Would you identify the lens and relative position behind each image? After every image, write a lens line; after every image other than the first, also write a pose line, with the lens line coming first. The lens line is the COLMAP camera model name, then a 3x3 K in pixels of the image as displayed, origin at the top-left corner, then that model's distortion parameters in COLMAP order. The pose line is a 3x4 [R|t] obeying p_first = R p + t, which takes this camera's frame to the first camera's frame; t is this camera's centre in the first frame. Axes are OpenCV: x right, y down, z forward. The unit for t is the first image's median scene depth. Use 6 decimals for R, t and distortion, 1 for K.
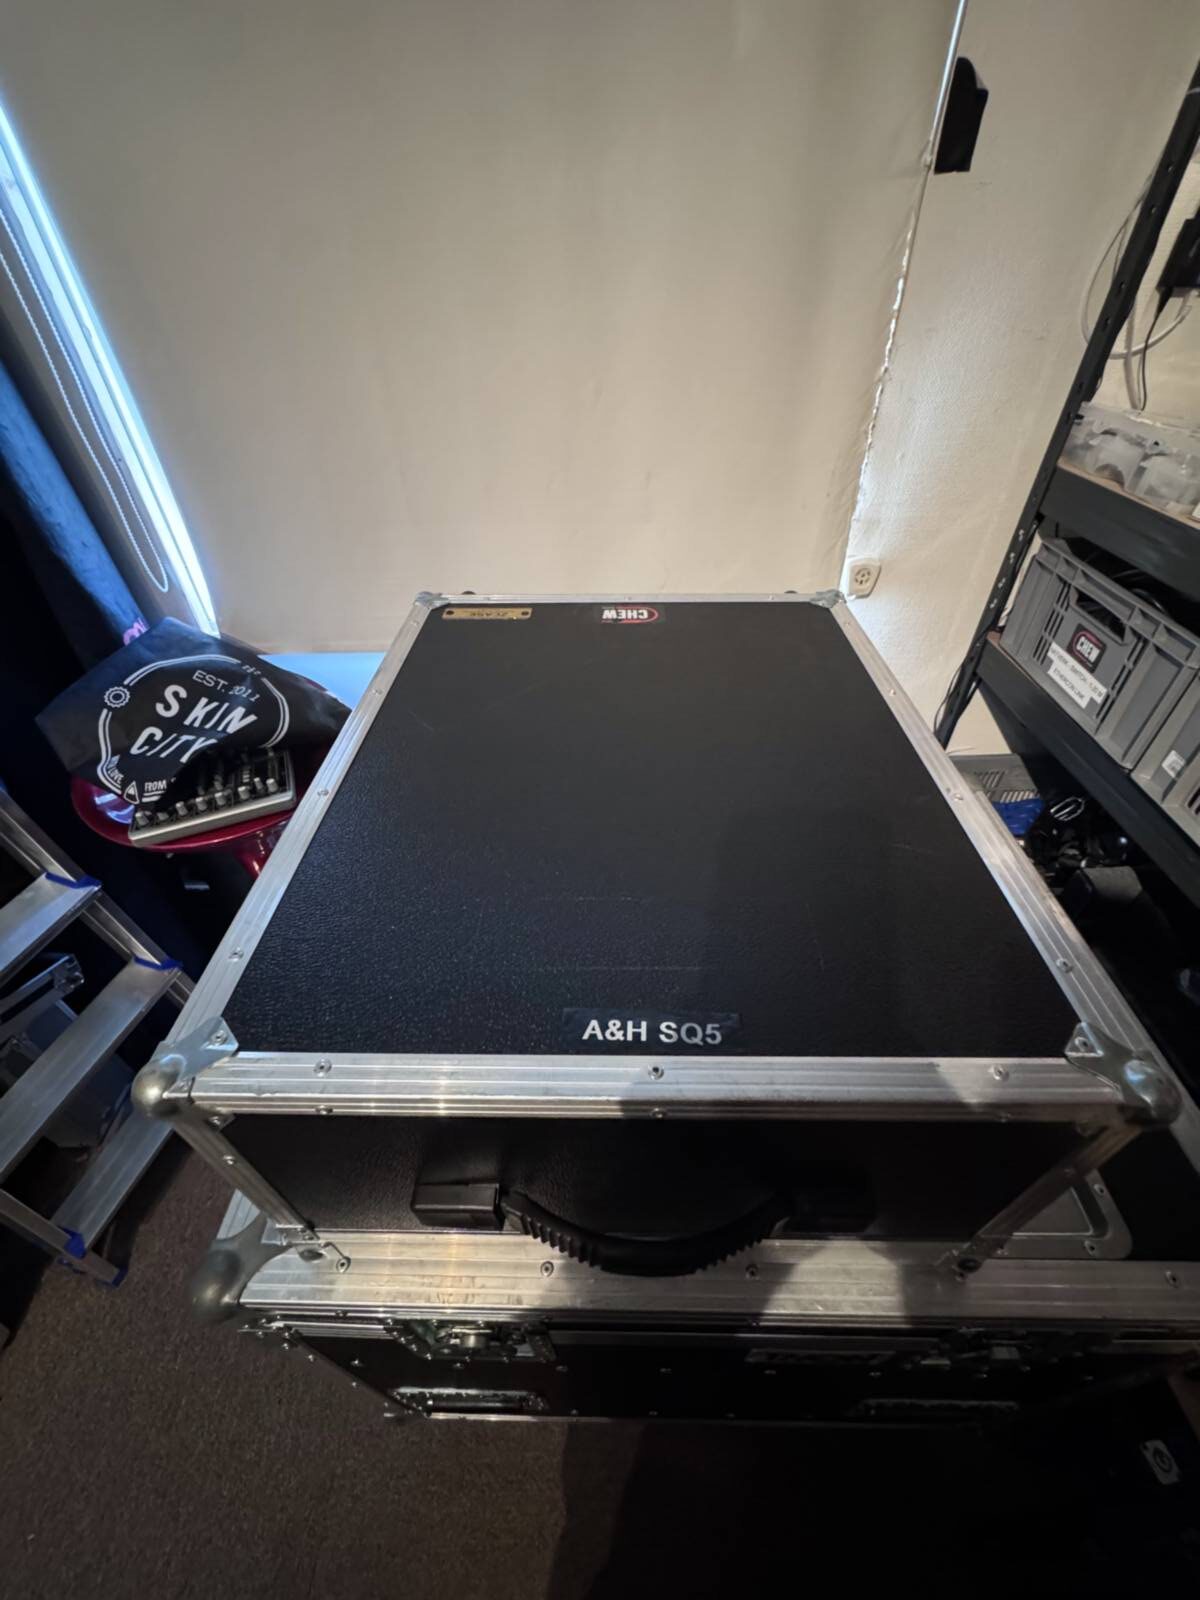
lens RADIAL K [[642.1, 0, 600.0], [0, 642.1, 800.0], [0, 0, 1]] dist [0.000723, 0.000085]
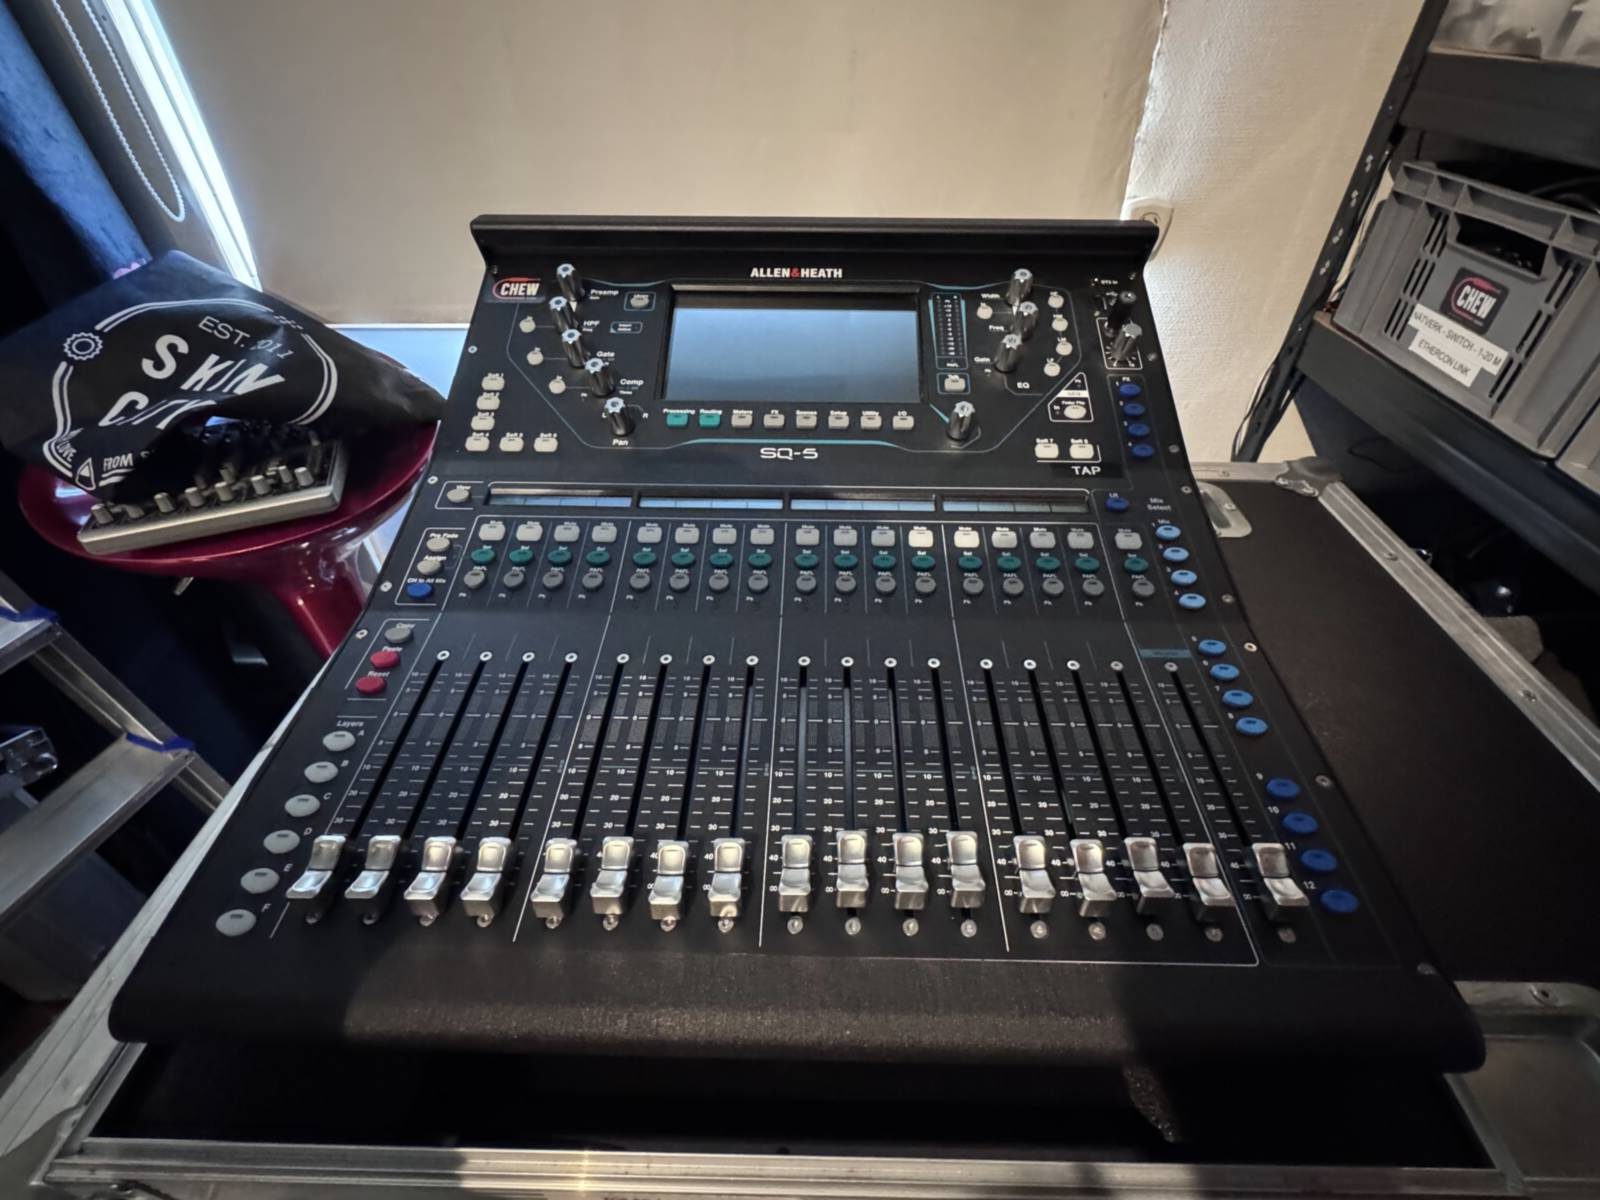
lens RADIAL K [[740.3, 0, 807.0], [0, 740.3, 602.2], [0, 0, 1]] dist [-0.000724, -0.000619]
pose [[0.999893, 0.014032, 0.004066, 0.029688], [-0.013993, 0.999857, -0.009515, 0.109171], [-0.004199, 0.009457, 0.999946, 0.194666]]
